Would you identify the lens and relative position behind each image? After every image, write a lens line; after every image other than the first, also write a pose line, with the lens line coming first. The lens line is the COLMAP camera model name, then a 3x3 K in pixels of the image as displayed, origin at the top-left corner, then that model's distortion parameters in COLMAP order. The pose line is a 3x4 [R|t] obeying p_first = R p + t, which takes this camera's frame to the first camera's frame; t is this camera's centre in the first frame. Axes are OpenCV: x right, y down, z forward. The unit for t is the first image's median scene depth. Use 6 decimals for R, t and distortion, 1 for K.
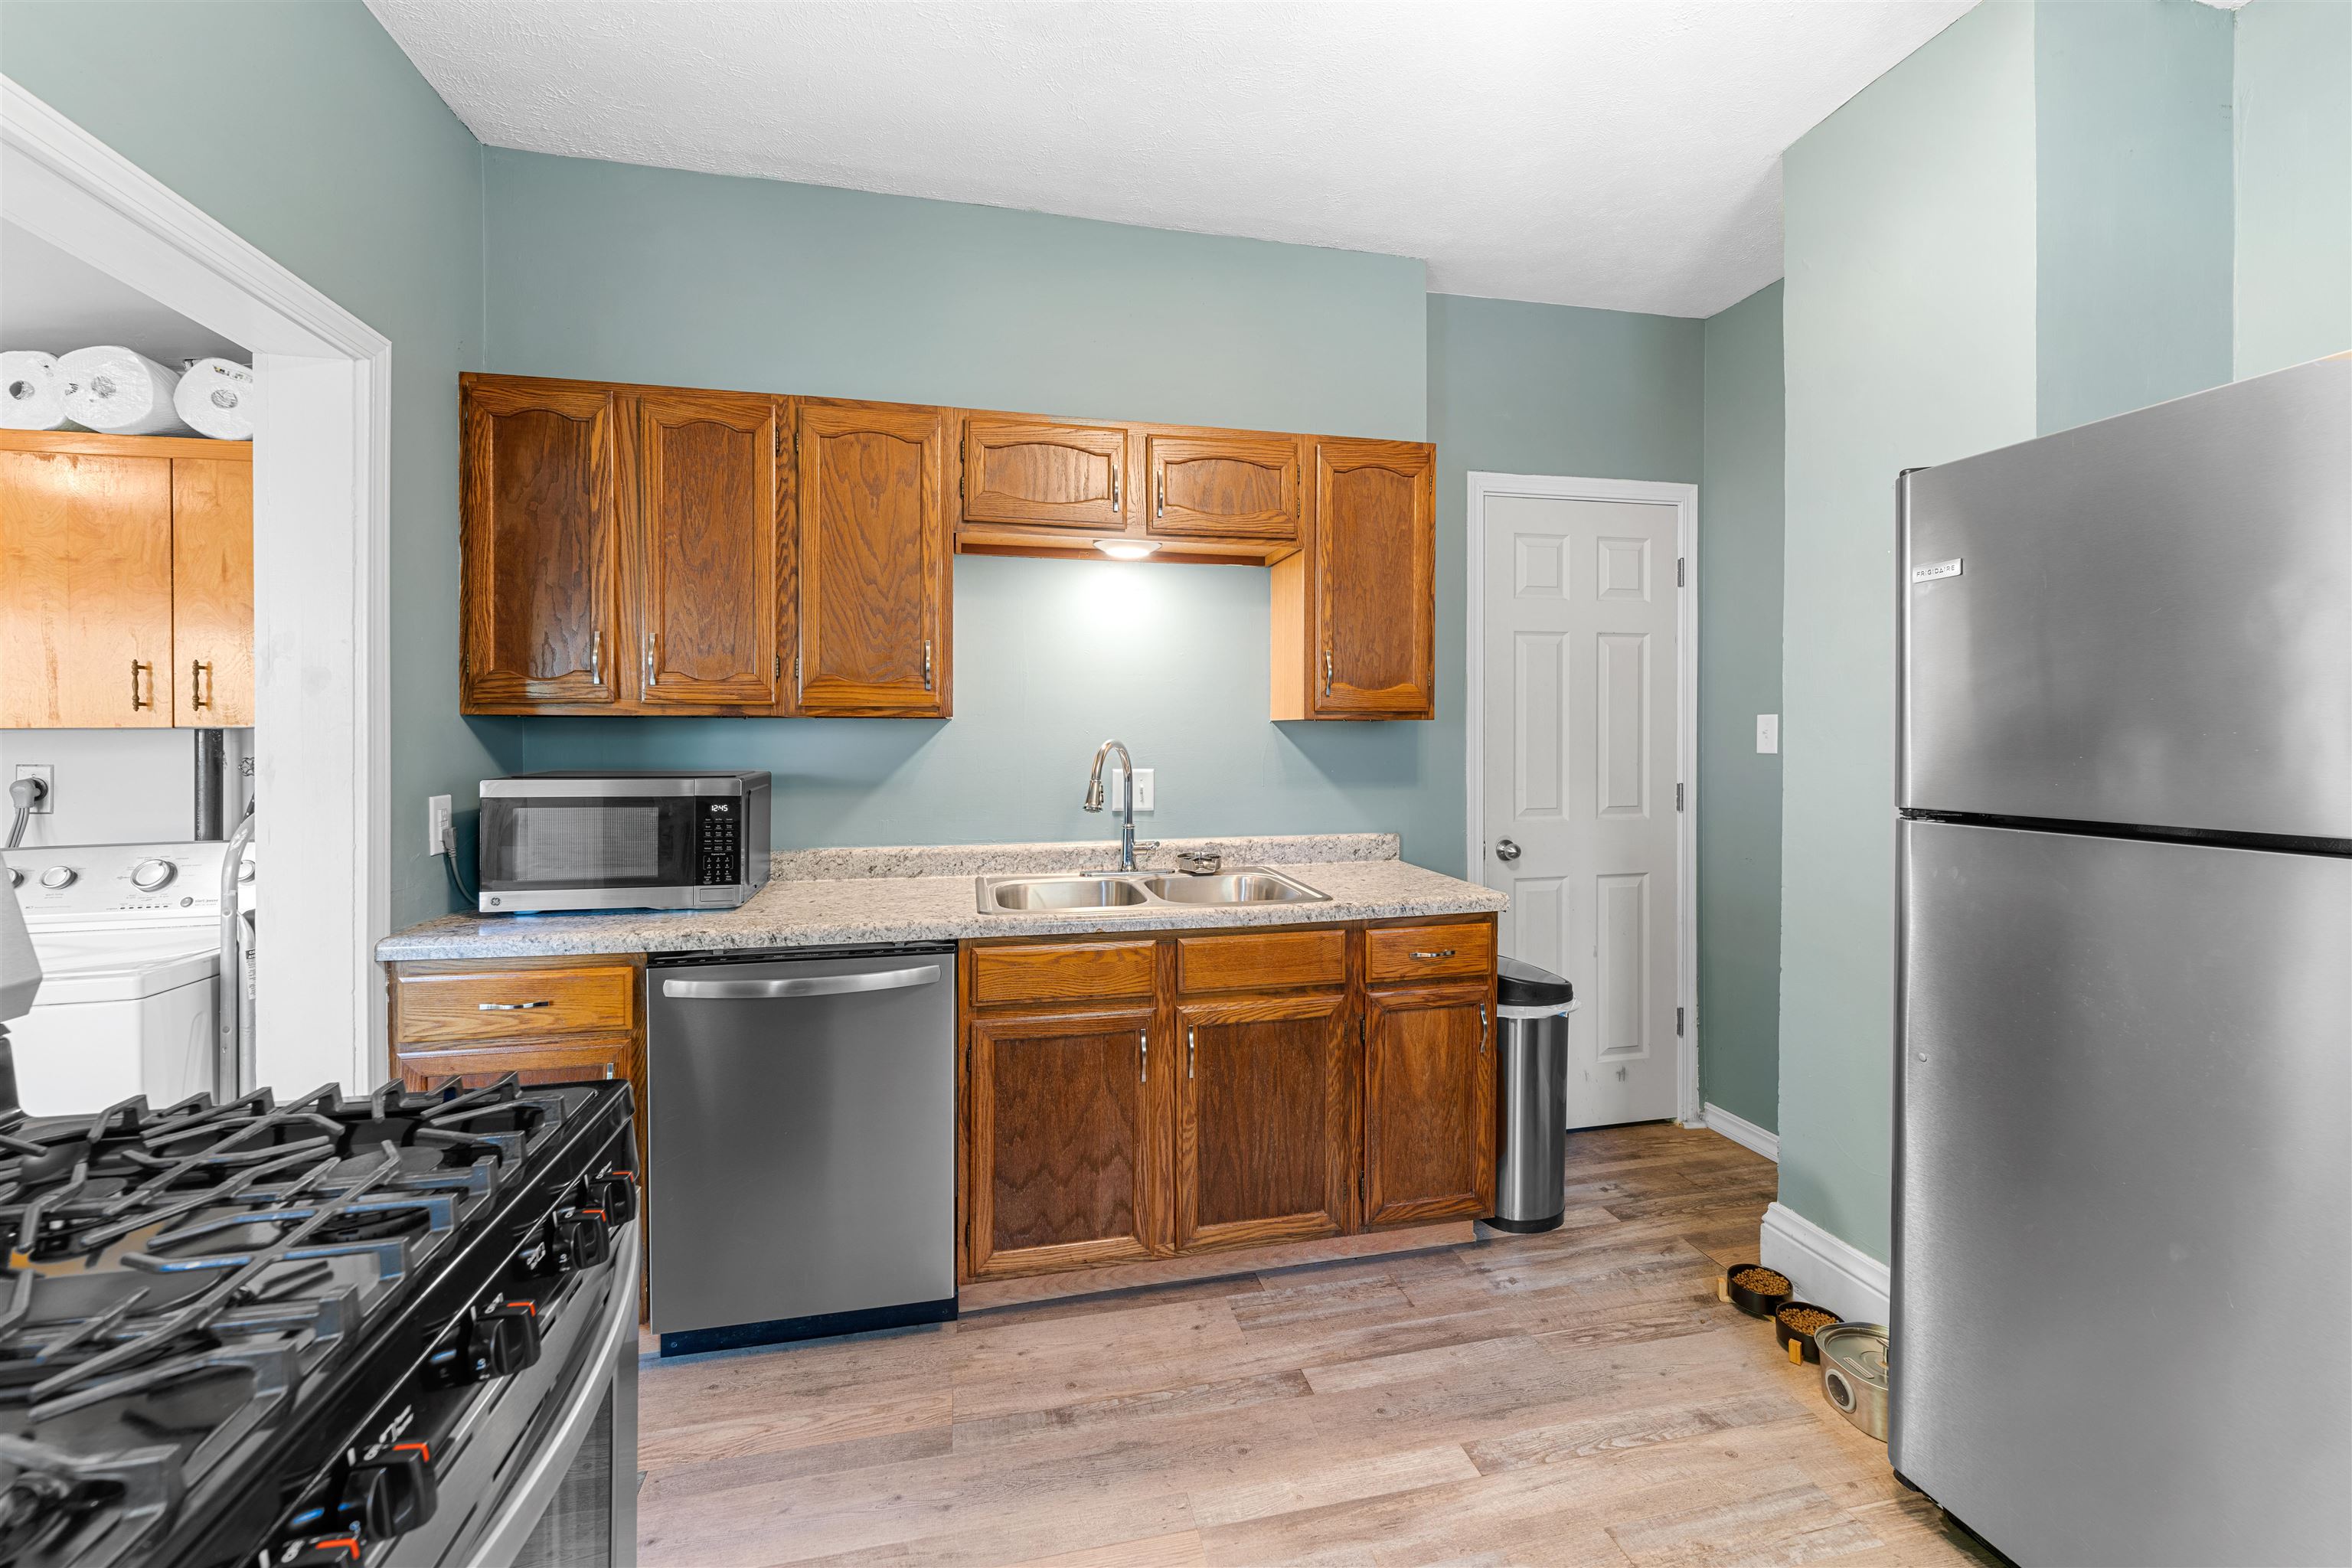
lens RADIAL K [[959.5, 0, 1175.4], [0, 959.5, 740.0], [0, 0, 1]] dist [-0.001241, -0.000687]
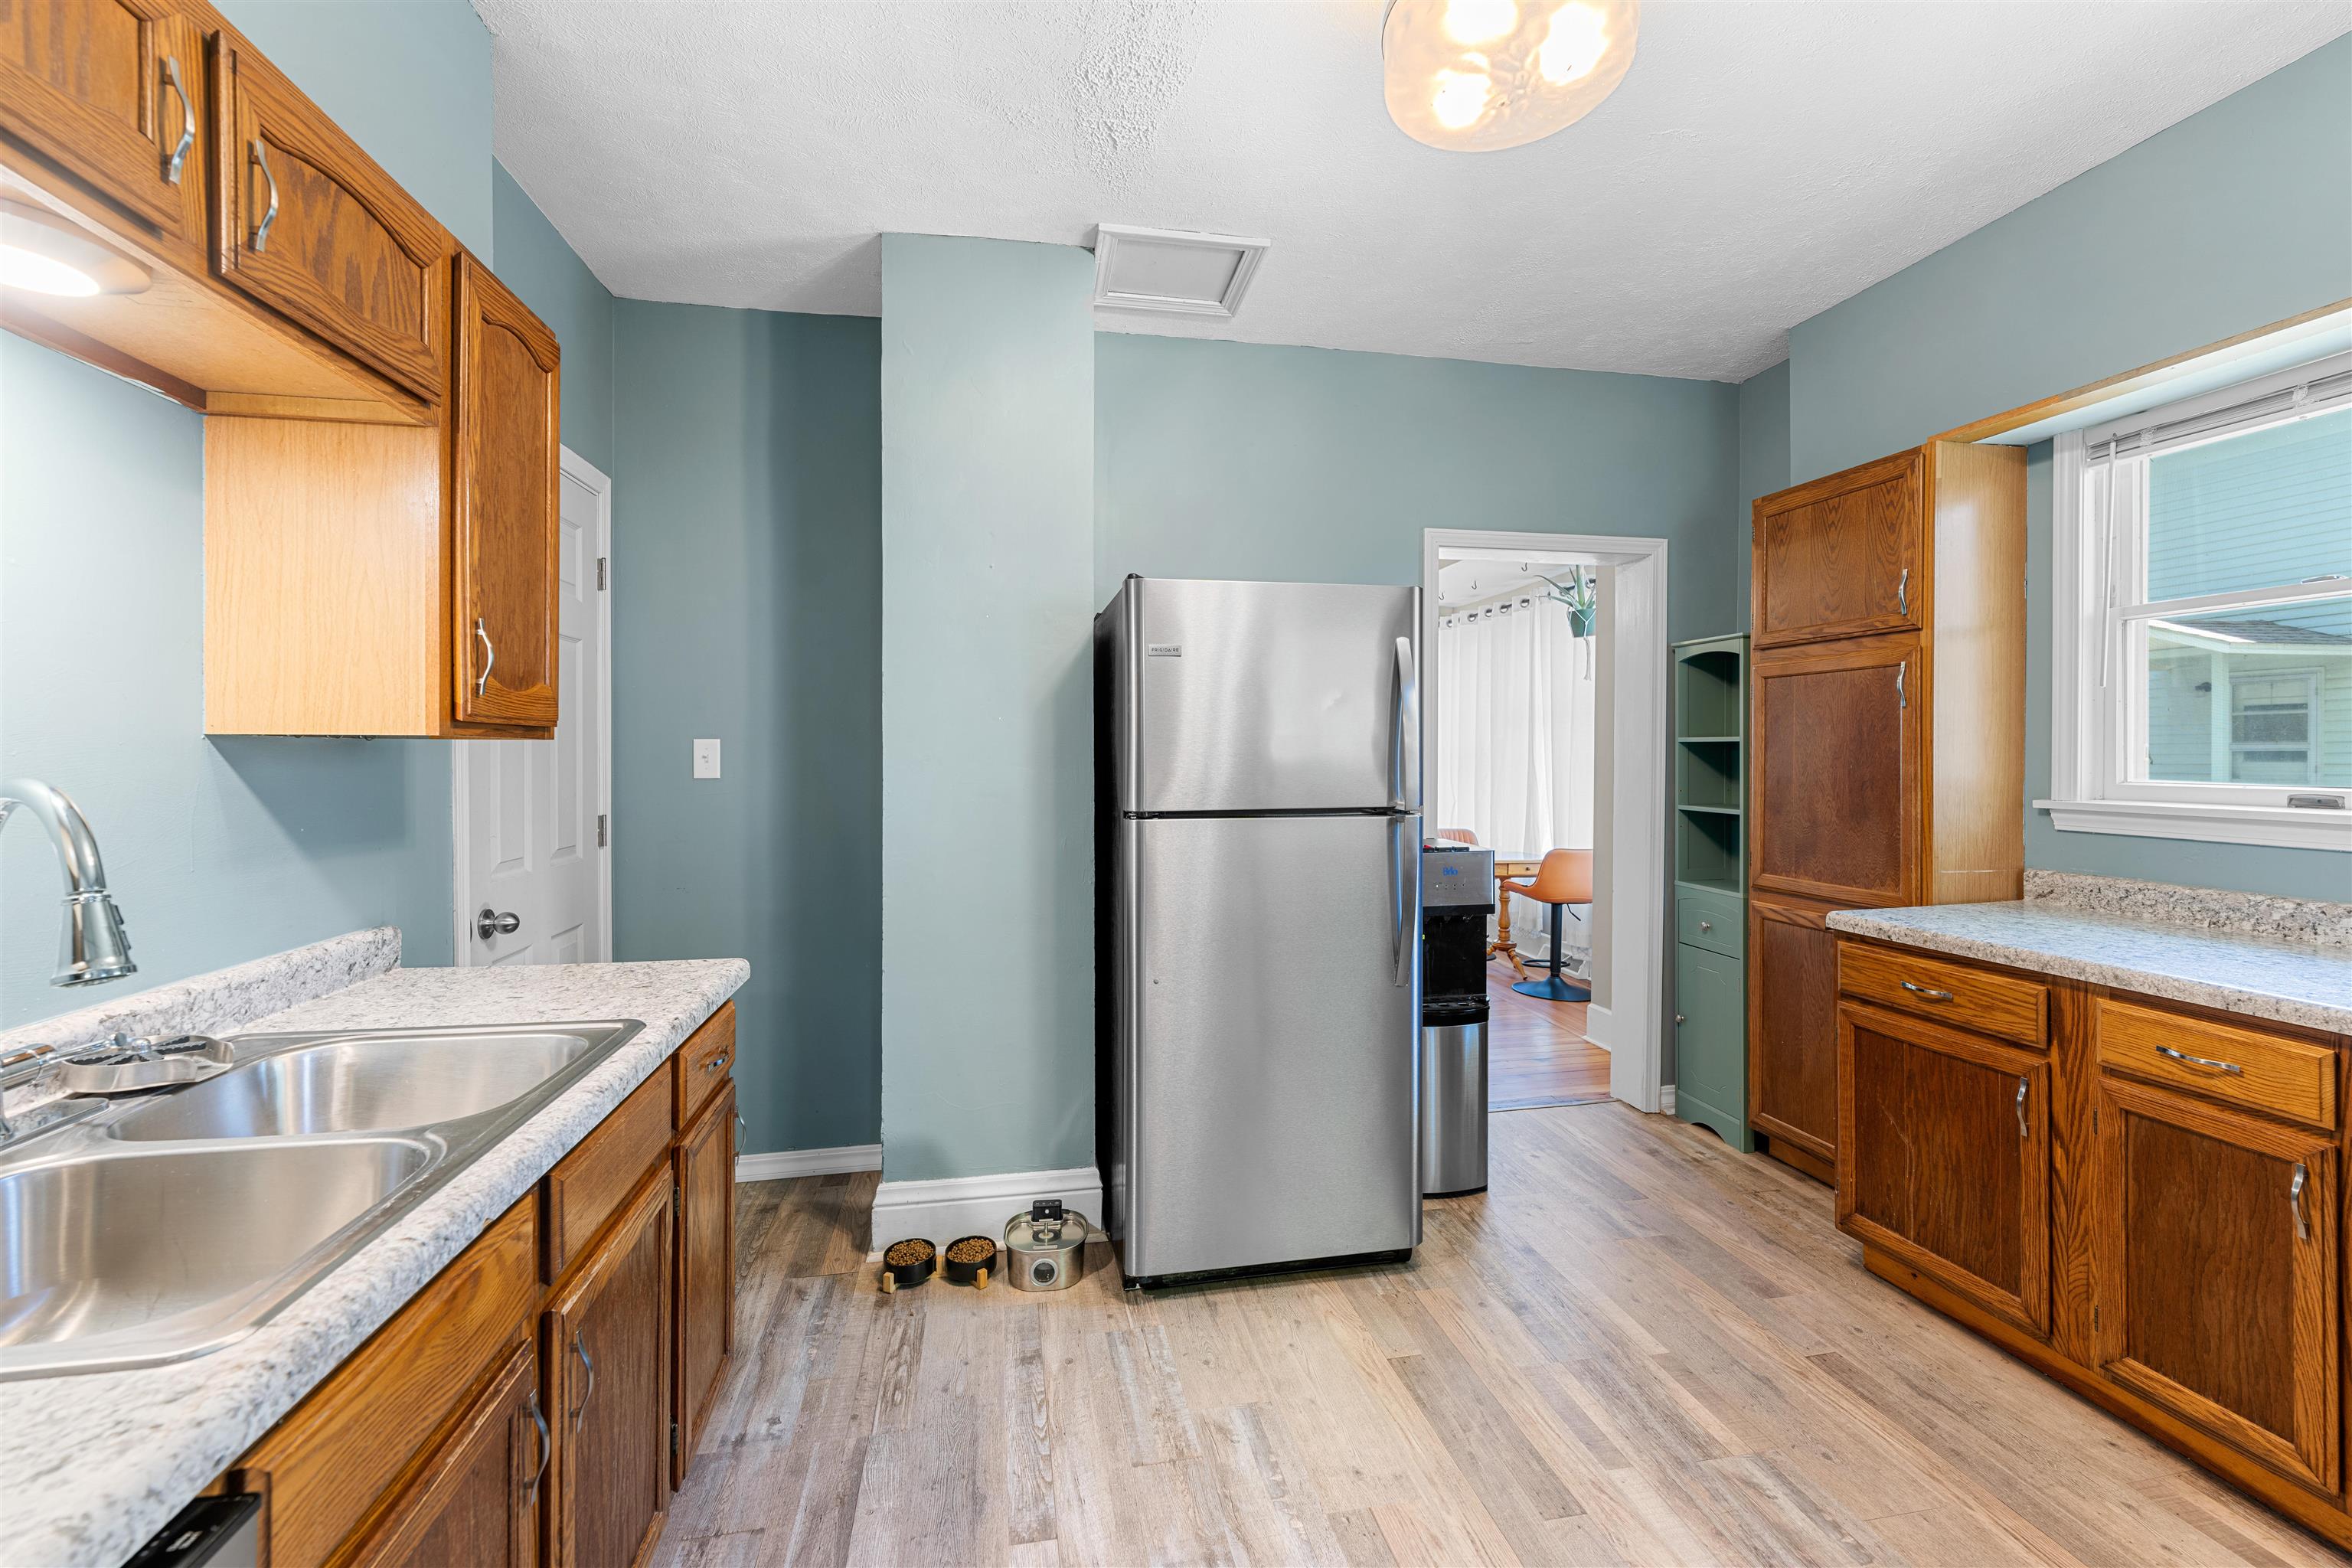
lens RADIAL K [[959.5, 0, 1174.8], [0, 959.5, 764.8], [0, 0, 1]] dist [-0.001241, -0.000687]
pose [[0.033944, -0.009357, 0.999380, -0.472091], [0.008826, 0.999920, 0.009063, -0.005904], [-0.999385, 0.008512, 0.034024, 0.643419]]
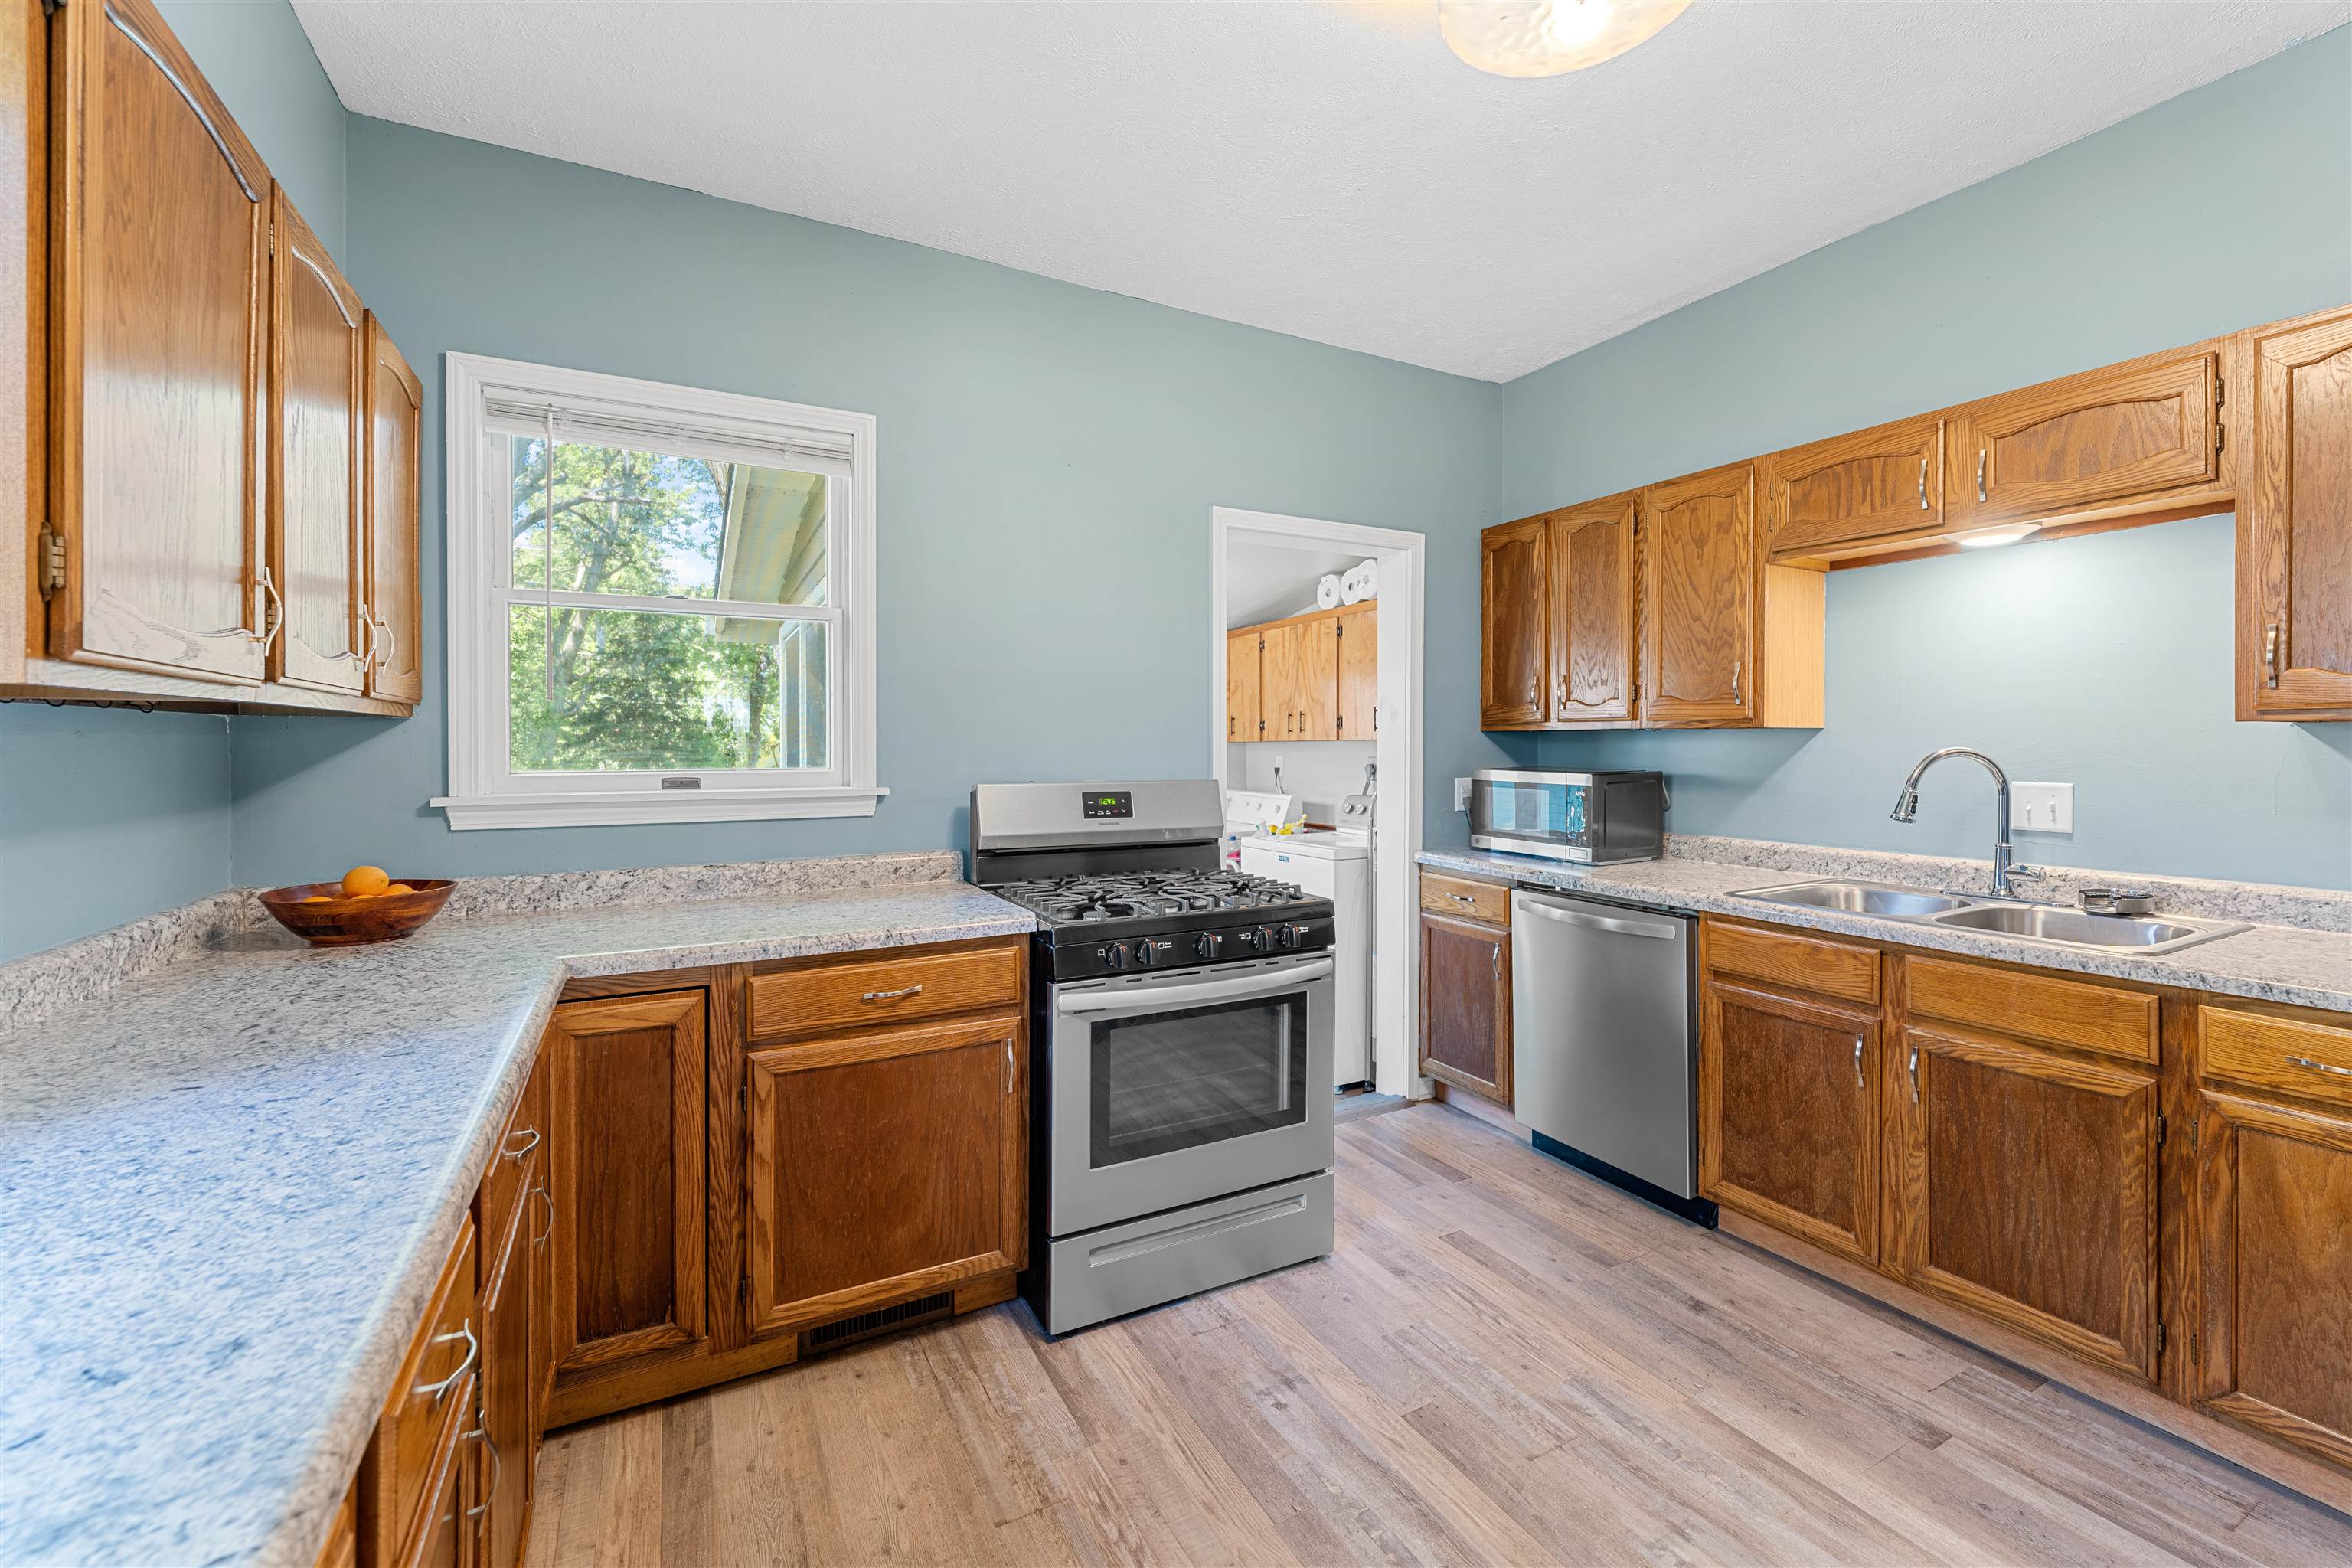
lens RADIAL K [[959.5, 0, 1181.9], [0, 959.5, 740.0], [0, 0, 1]] dist [-0.001241, -0.000687]
pose [[0.262091, -0.003065, -0.965038, 0.729511], [-0.002549, 0.999989, -0.003868, -0.003063], [0.965040, 0.003474, 0.262080, 0.041685]]
